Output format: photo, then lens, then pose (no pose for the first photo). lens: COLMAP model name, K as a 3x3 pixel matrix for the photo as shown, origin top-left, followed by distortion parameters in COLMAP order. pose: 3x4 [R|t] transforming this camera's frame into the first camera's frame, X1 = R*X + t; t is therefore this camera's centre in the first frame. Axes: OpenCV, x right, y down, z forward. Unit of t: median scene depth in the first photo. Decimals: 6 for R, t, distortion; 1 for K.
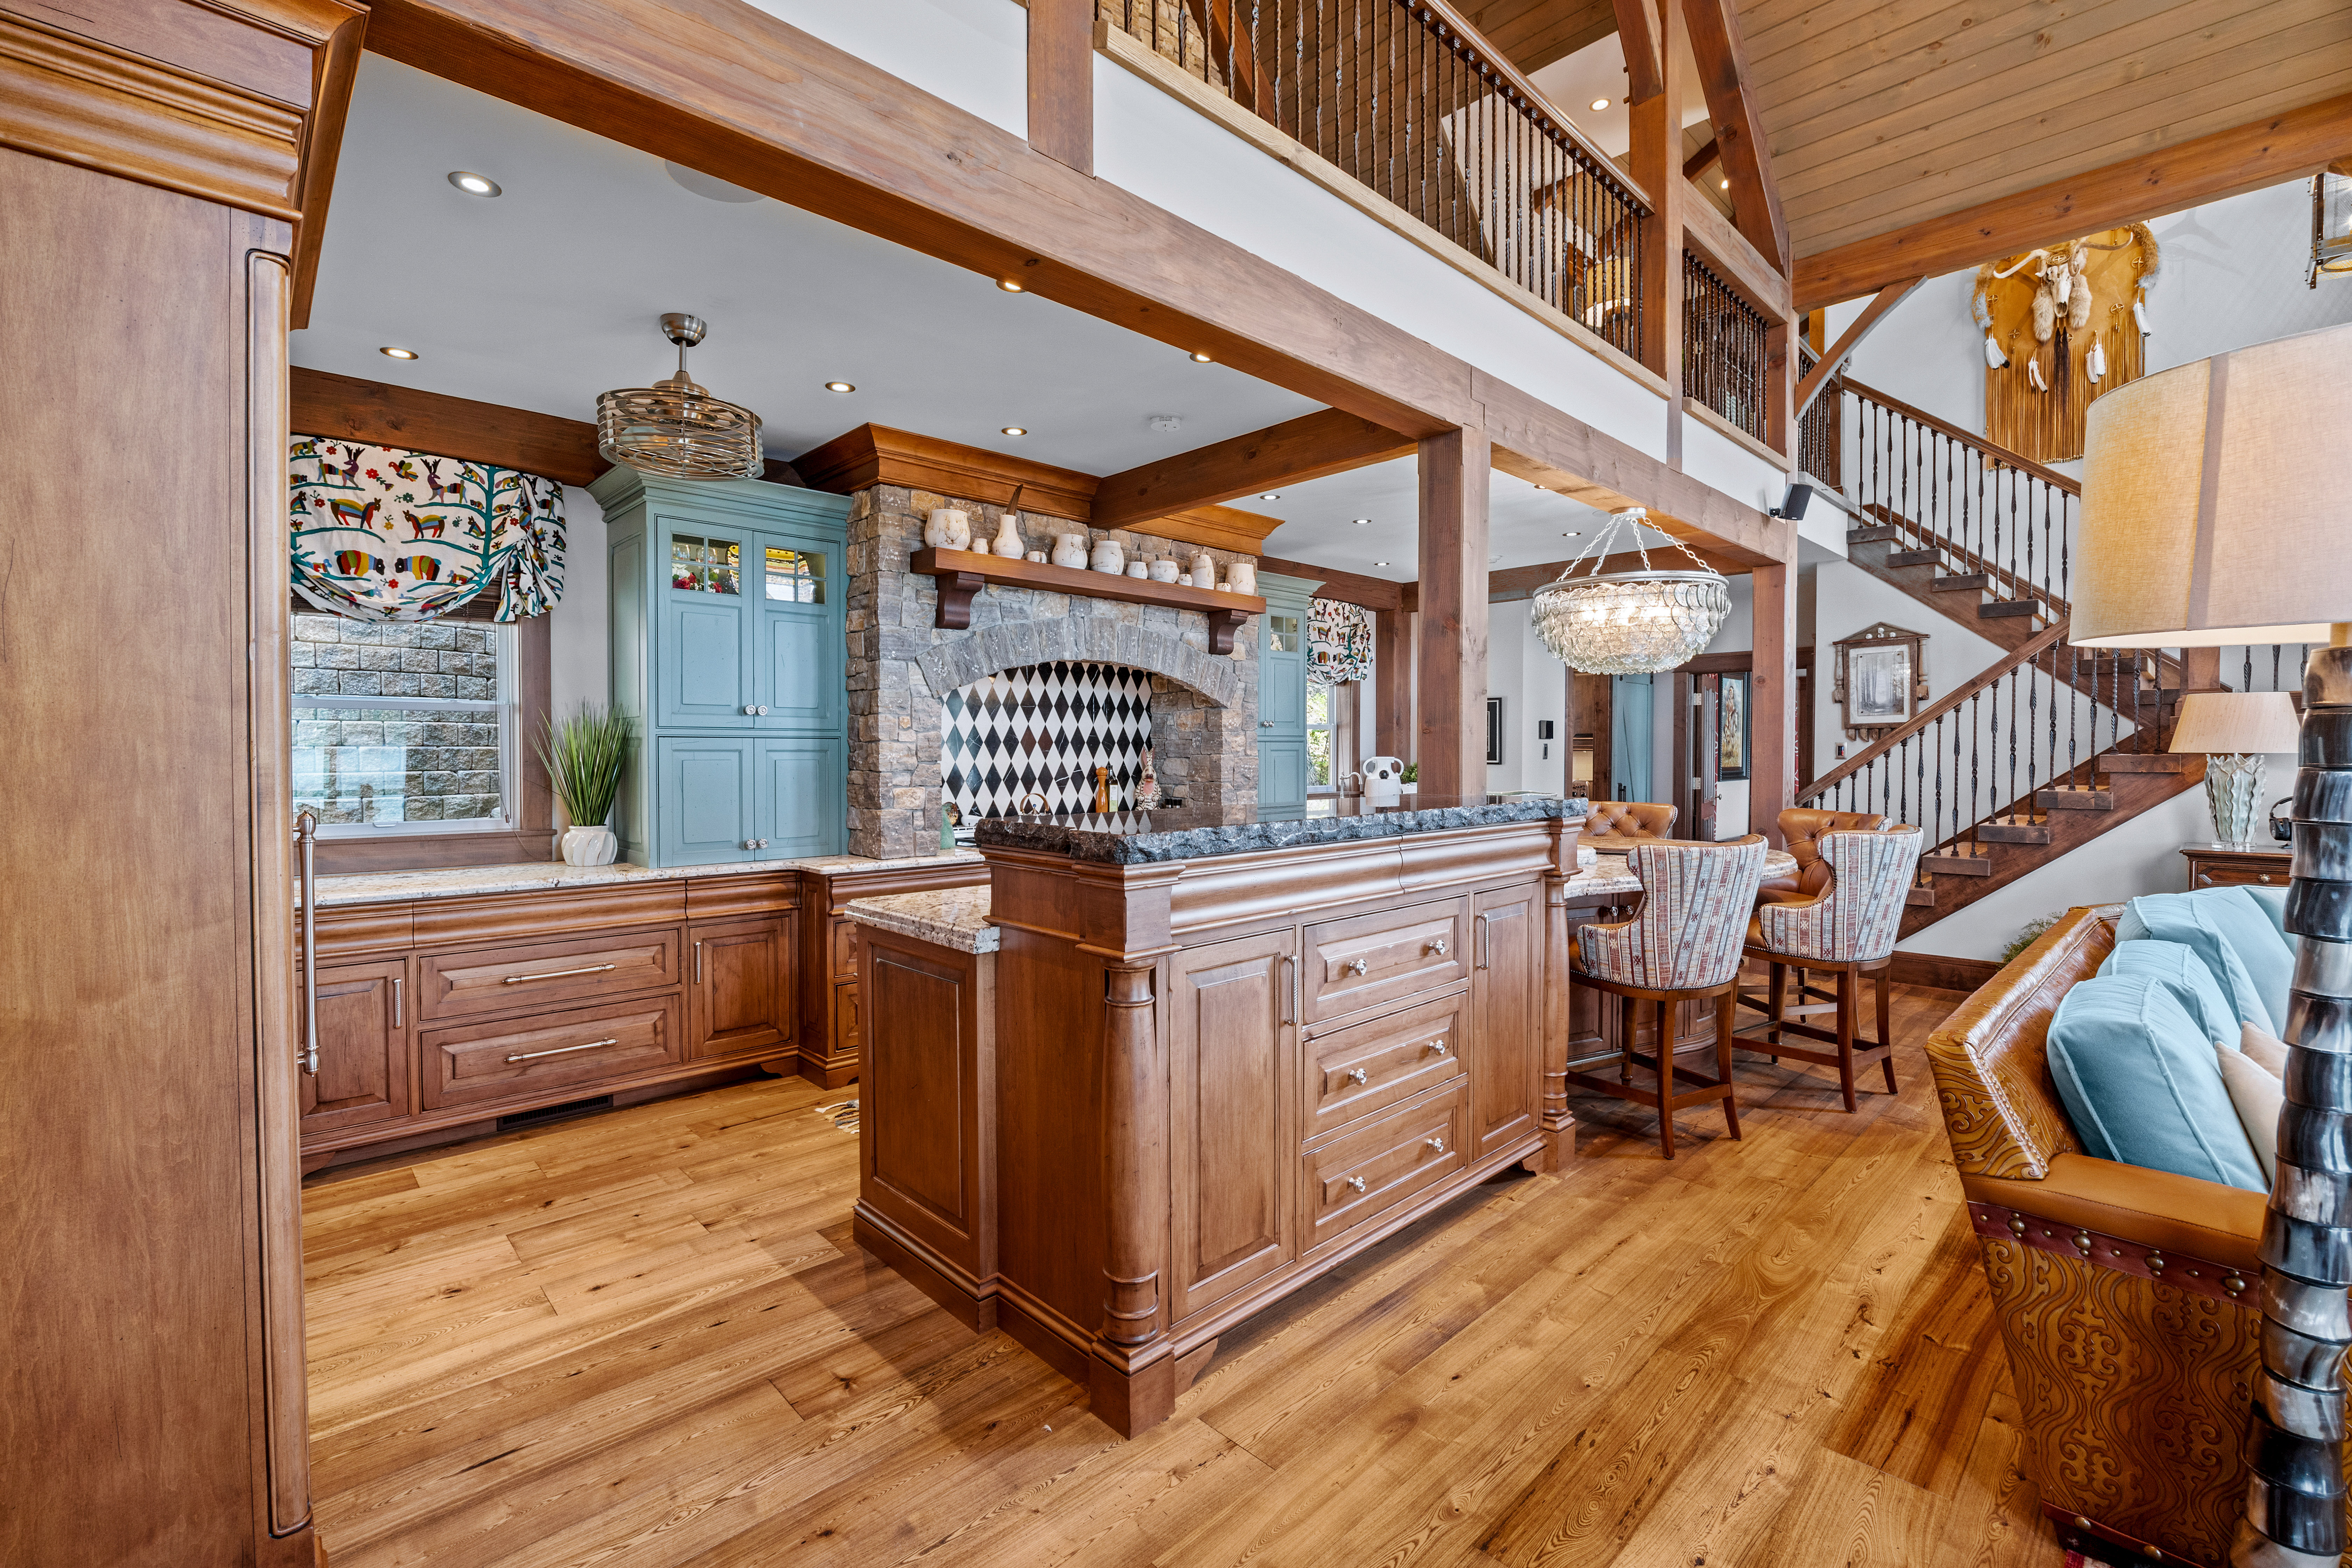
lens RADIAL K [[1015.8, 0, 1169.2], [0, 1015.8, 775.4], [0, 0, 1]] dist [-0.020336, -0.000131]
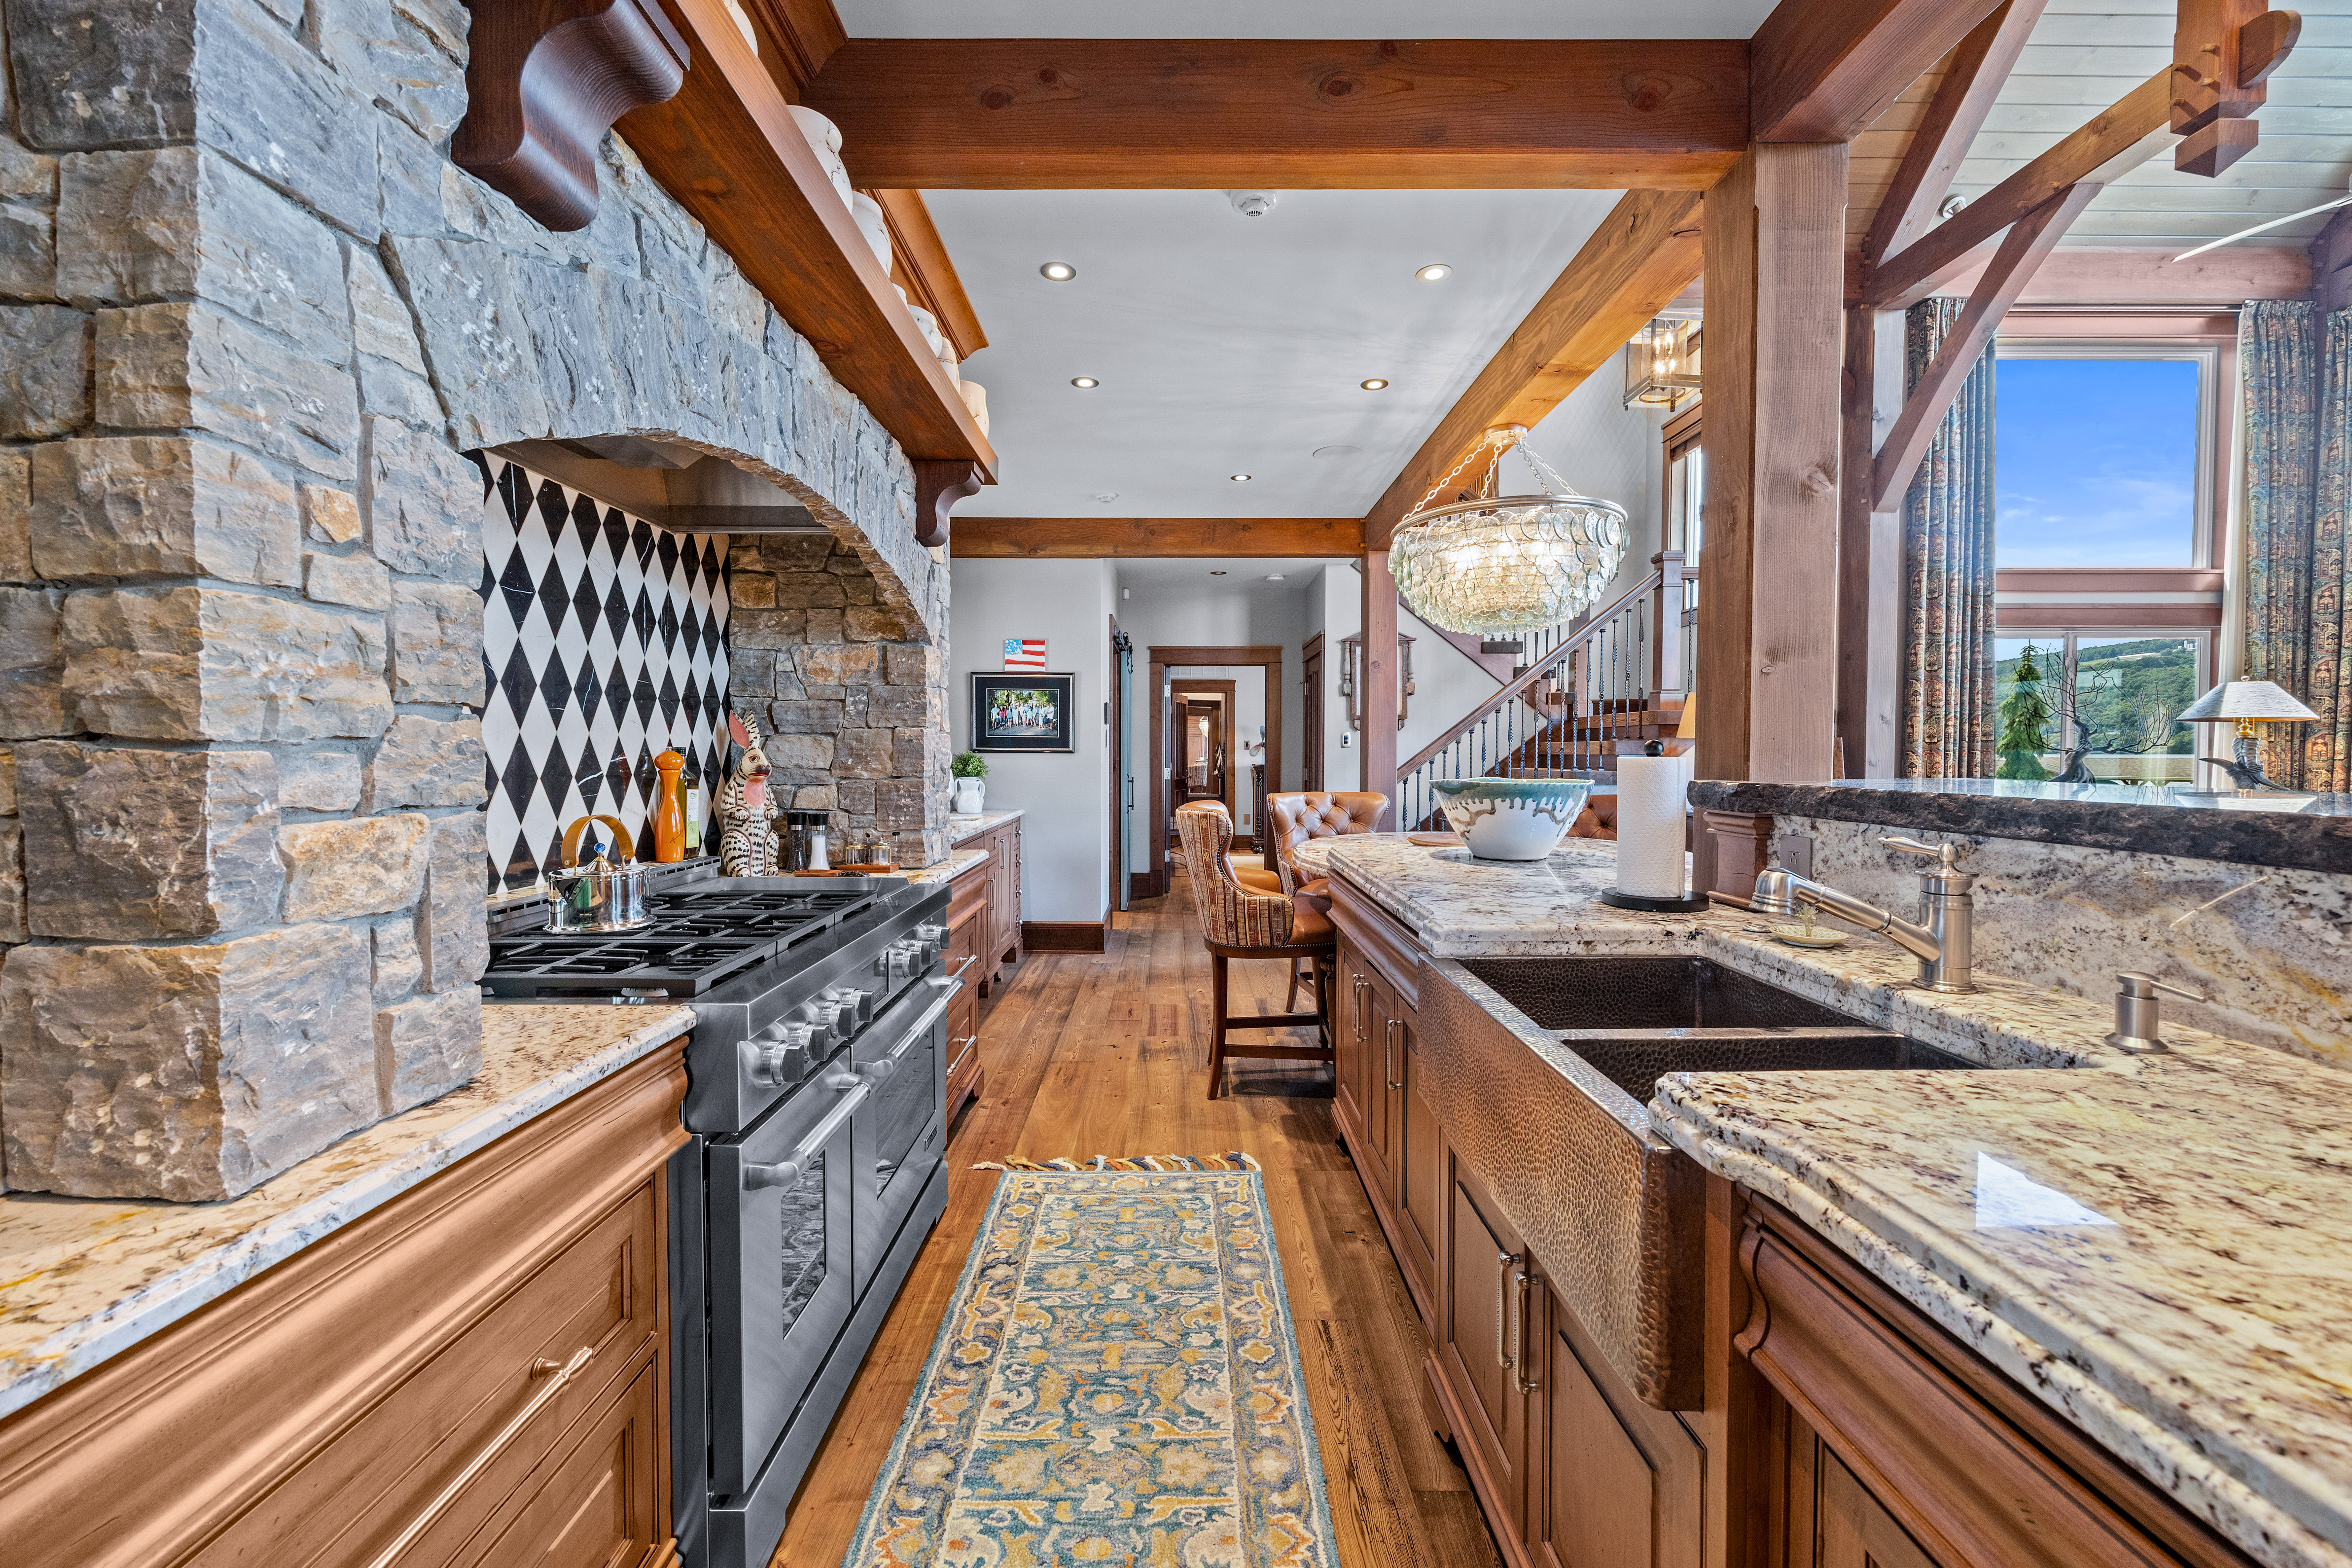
lens RADIAL K [[906.9, 0, 1176.7], [0, 906.9, 778.7], [0, 0, 1]] dist [-0.002093, -0.000327]
pose [[0.681385, -0.018912, 0.731681, -0.318664], [0.014167, 0.999820, 0.012650, 0.003819], [-0.731788, 0.001746, 0.681530, 0.840277]]
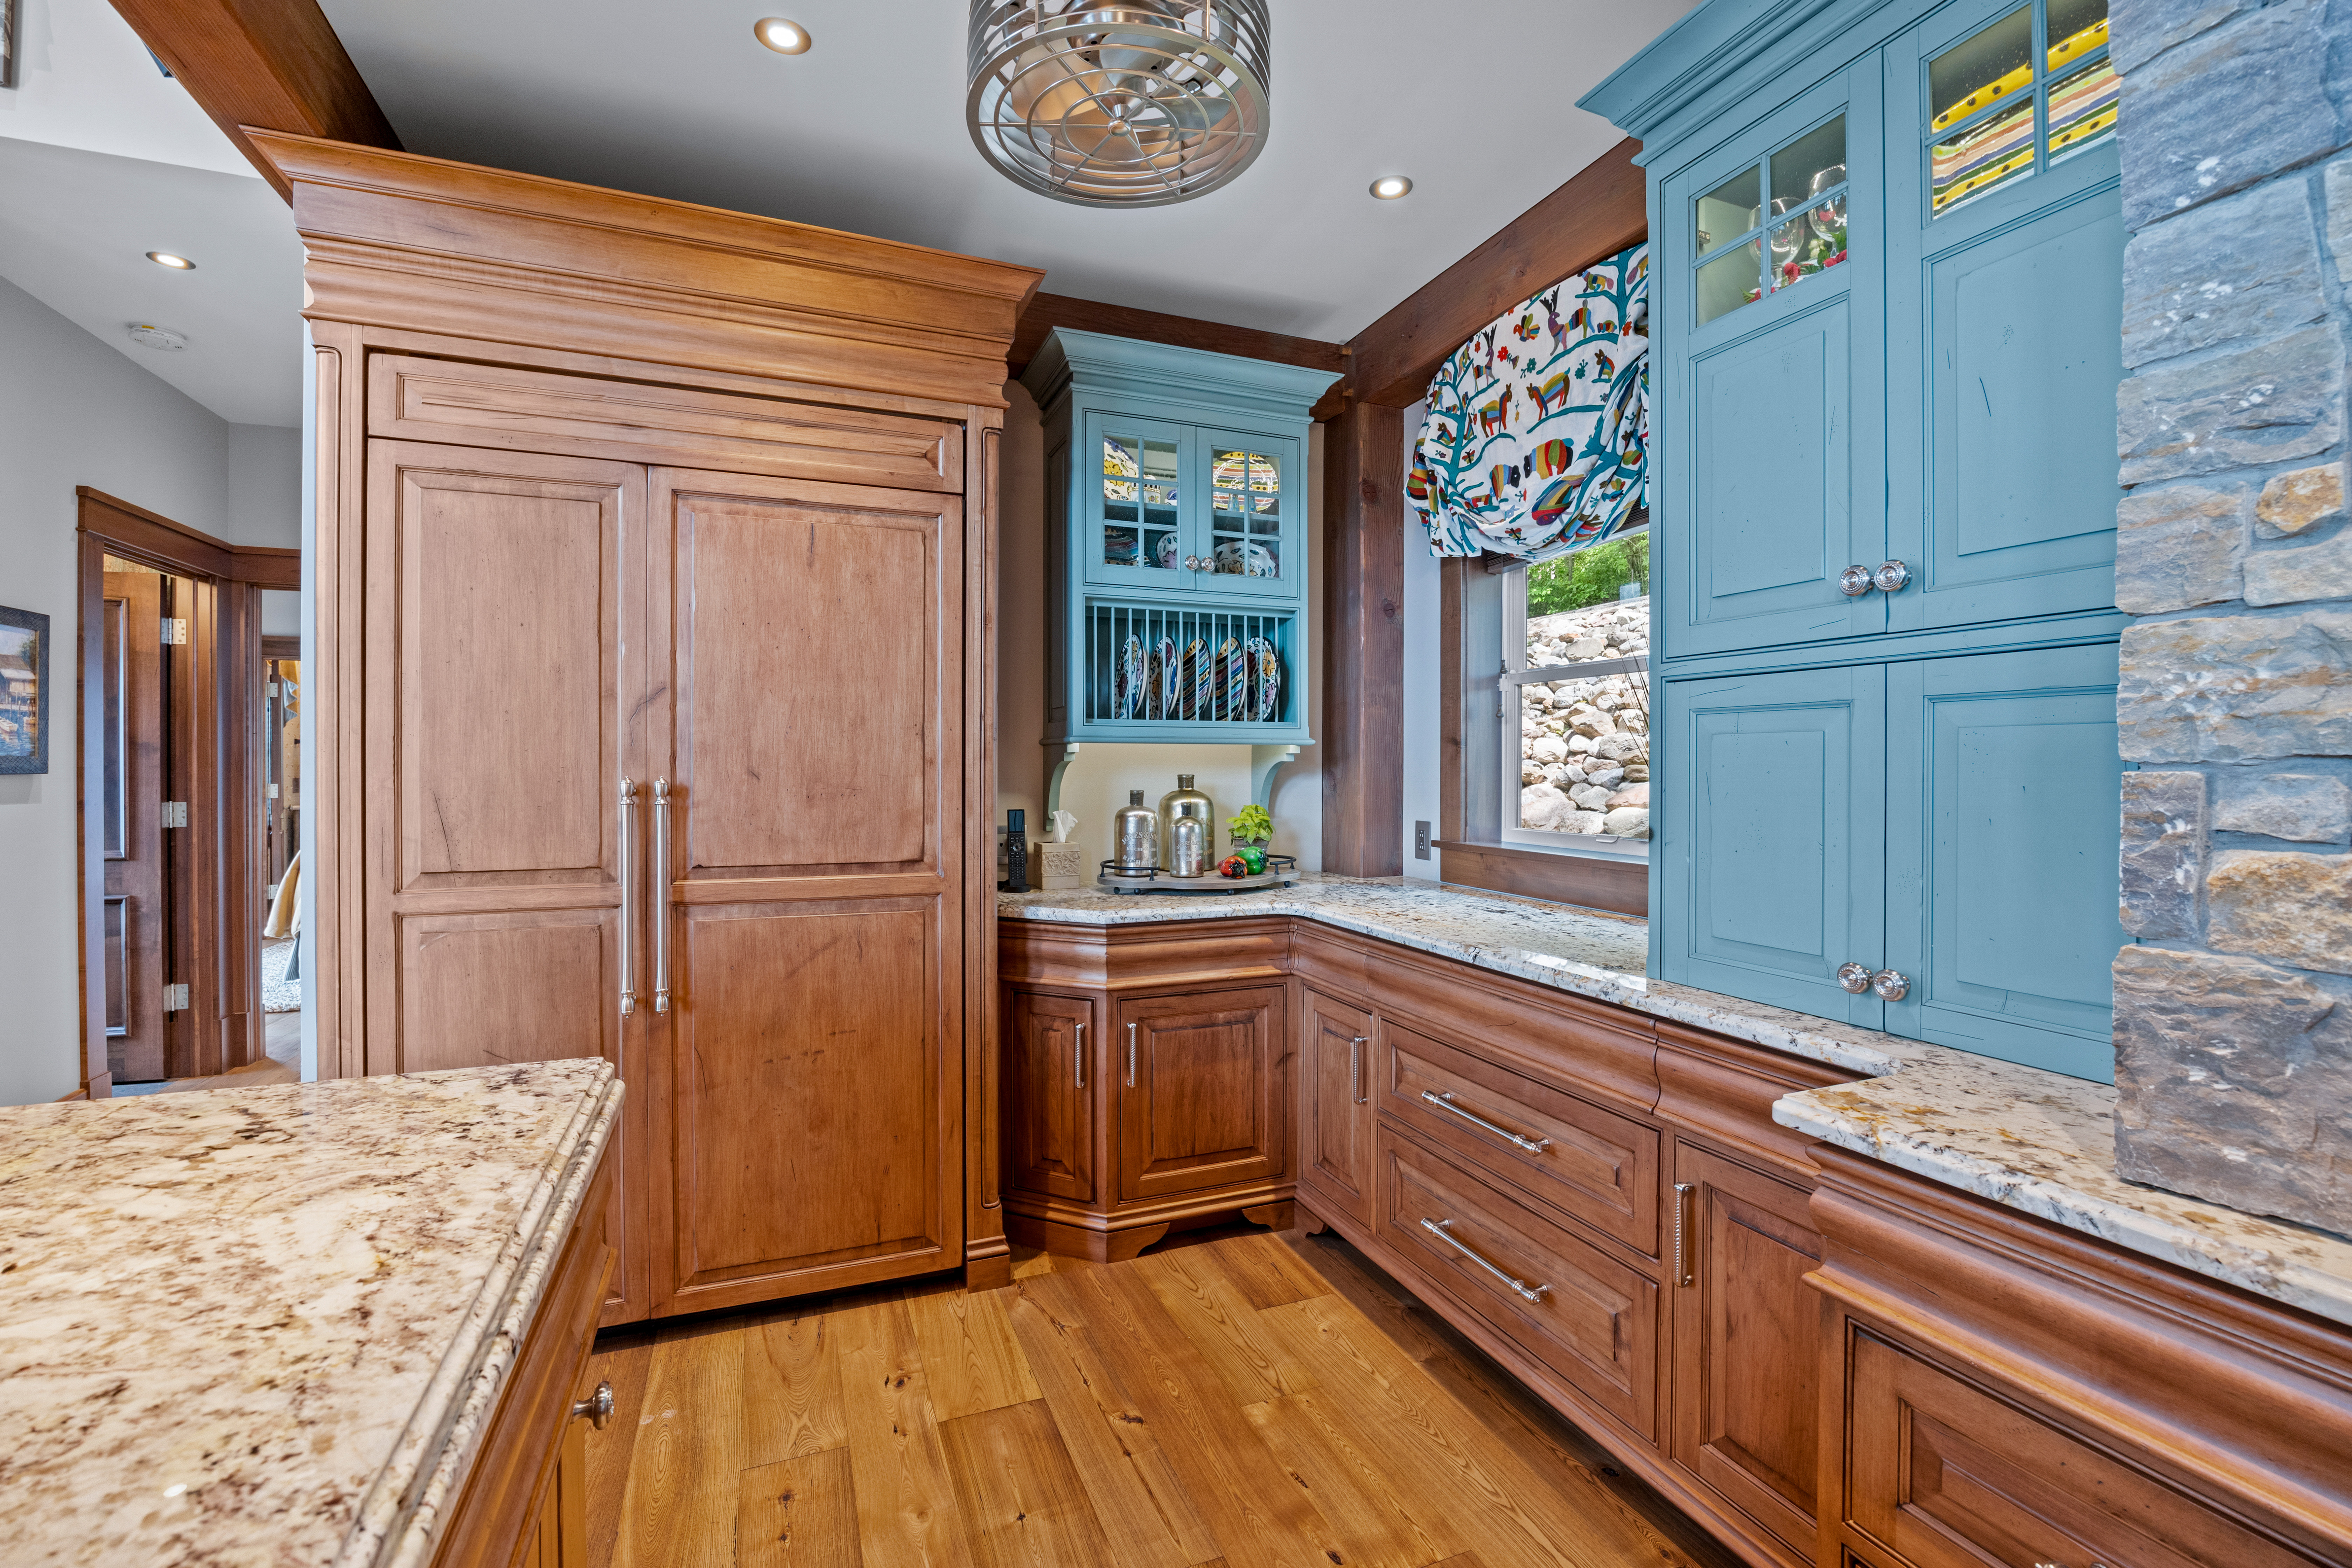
lens RADIAL K [[1015.8, 0, 1180.7], [0, 1015.8, 768.3], [0, 0, 1]] dist [-0.020336, -0.000131]
pose [[-0.361087, 0.001759, -0.932530, -0.020056], [-0.022016, 0.999703, 0.010411, -0.000709], [0.932272, 0.024290, -0.360941, 0.995063]]
